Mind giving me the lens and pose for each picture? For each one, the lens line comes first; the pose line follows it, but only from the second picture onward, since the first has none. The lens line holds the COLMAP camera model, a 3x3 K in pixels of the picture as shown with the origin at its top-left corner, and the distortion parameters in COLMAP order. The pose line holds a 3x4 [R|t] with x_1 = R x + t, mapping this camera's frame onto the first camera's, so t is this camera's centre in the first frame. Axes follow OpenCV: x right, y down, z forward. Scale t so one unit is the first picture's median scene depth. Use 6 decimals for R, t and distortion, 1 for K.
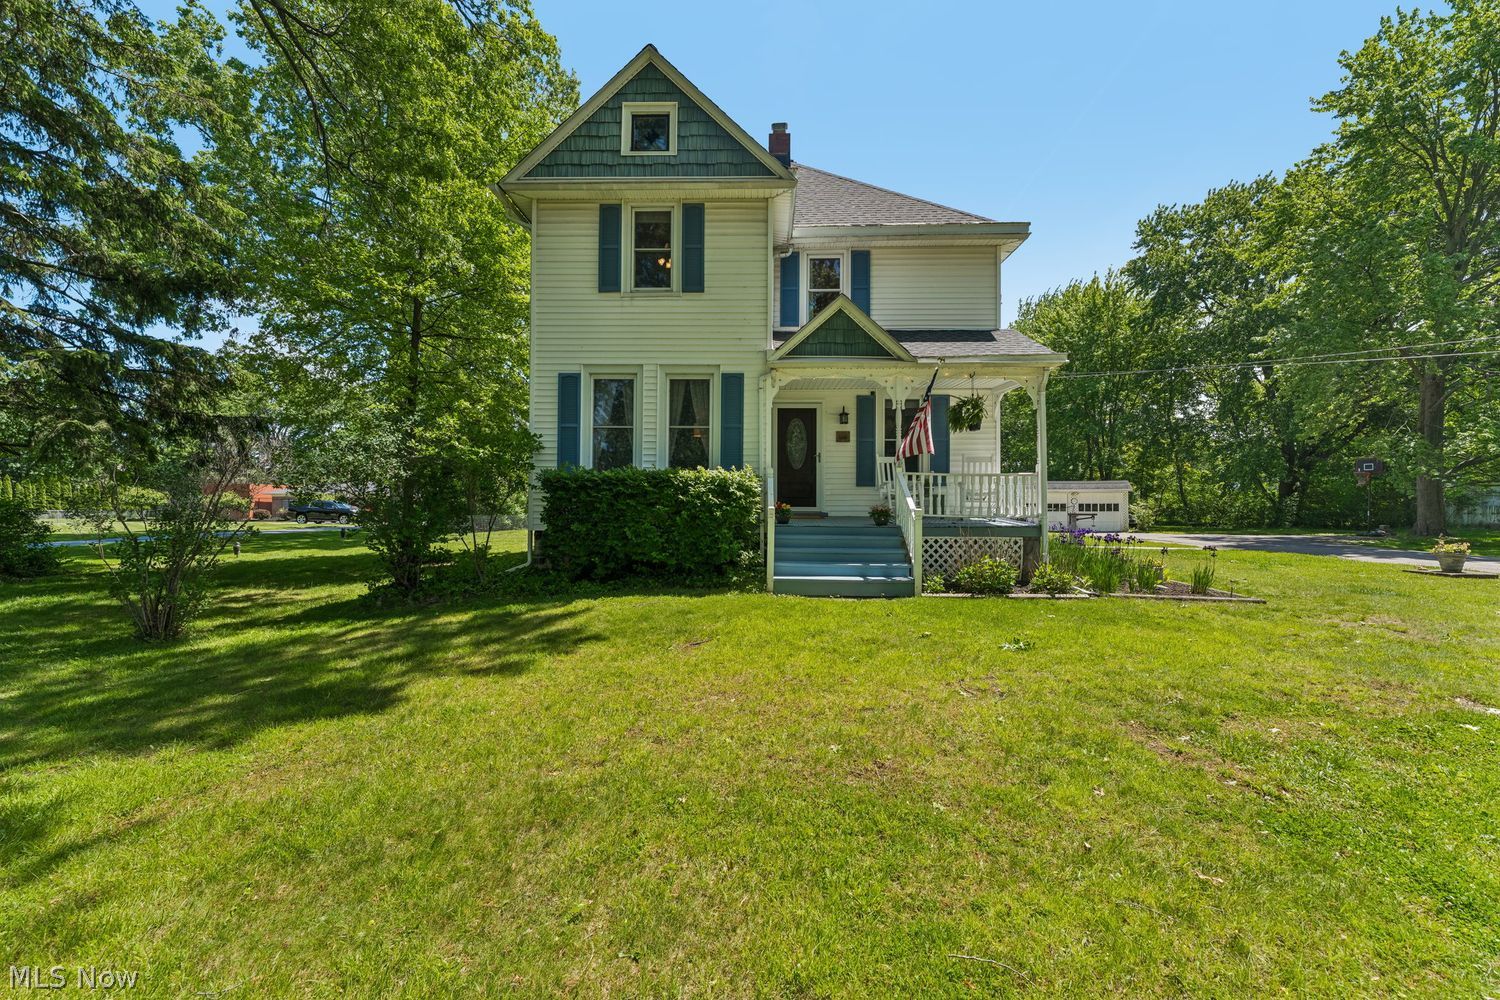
lens RADIAL K [[603.5, 0, 749.8], [0, 603.5, 496.6], [0, 0, 1]] dist [-0.000842, -0.000263]
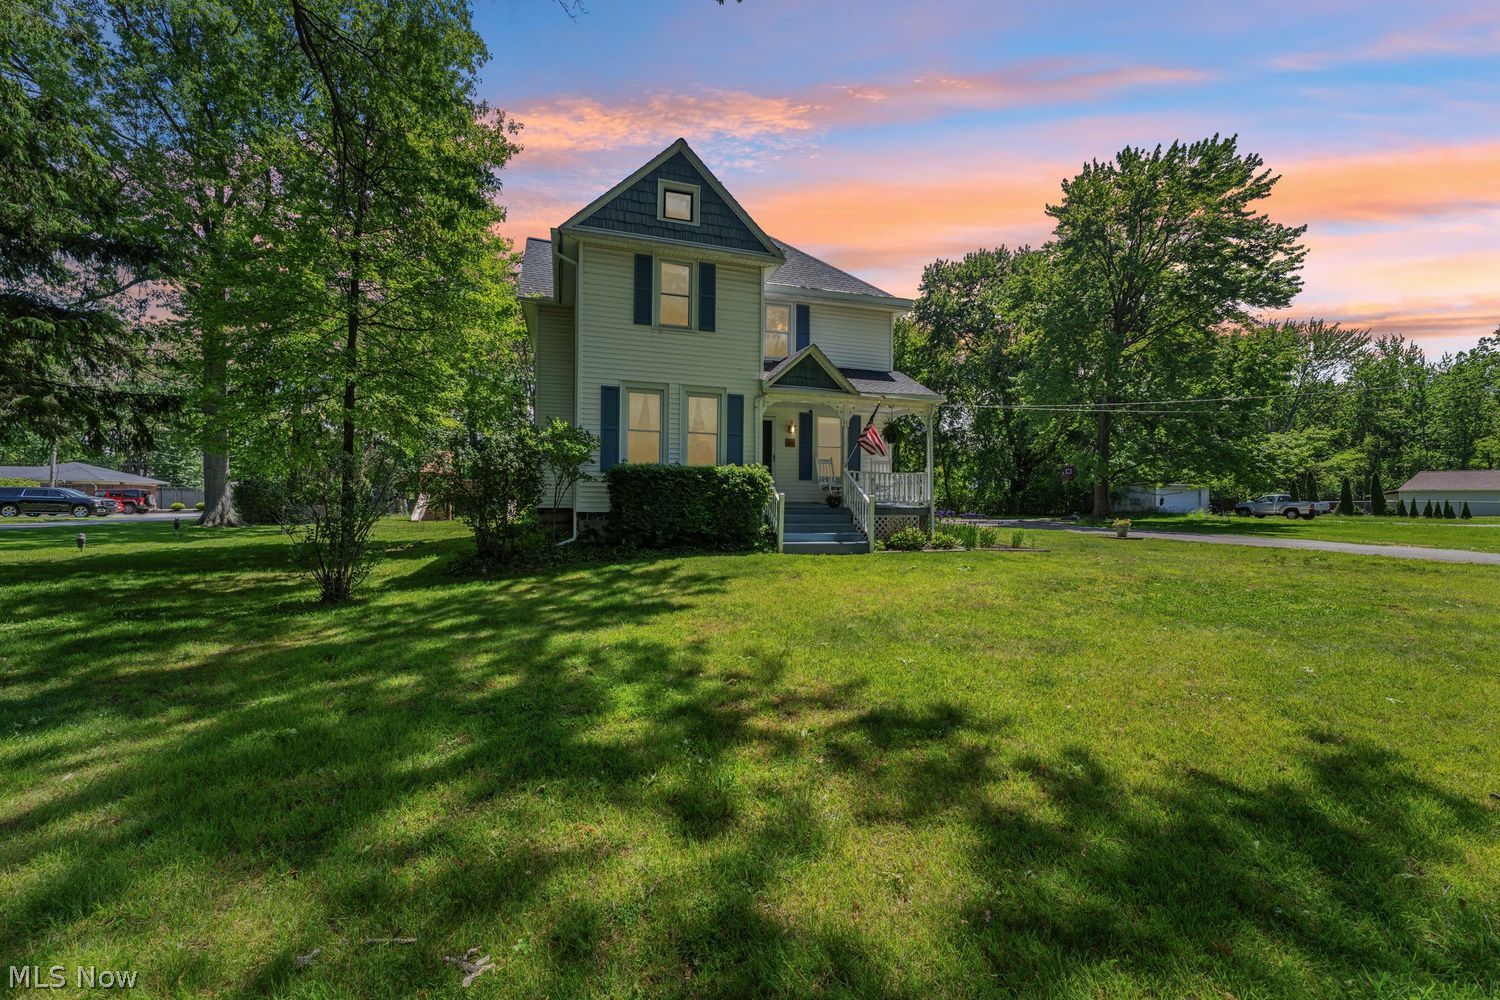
lens RADIAL K [[605.9, 0, 750.0], [0, 605.9, 500.0], [0, 0, 1]] dist [-0.000541, -0.000219]
pose [[0.943646, 0.003516, 0.330937, -0.438781], [-0.008972, 0.999848, 0.014959, 0.010052], [-0.330834, -0.017085, 0.943534, -0.285635]]
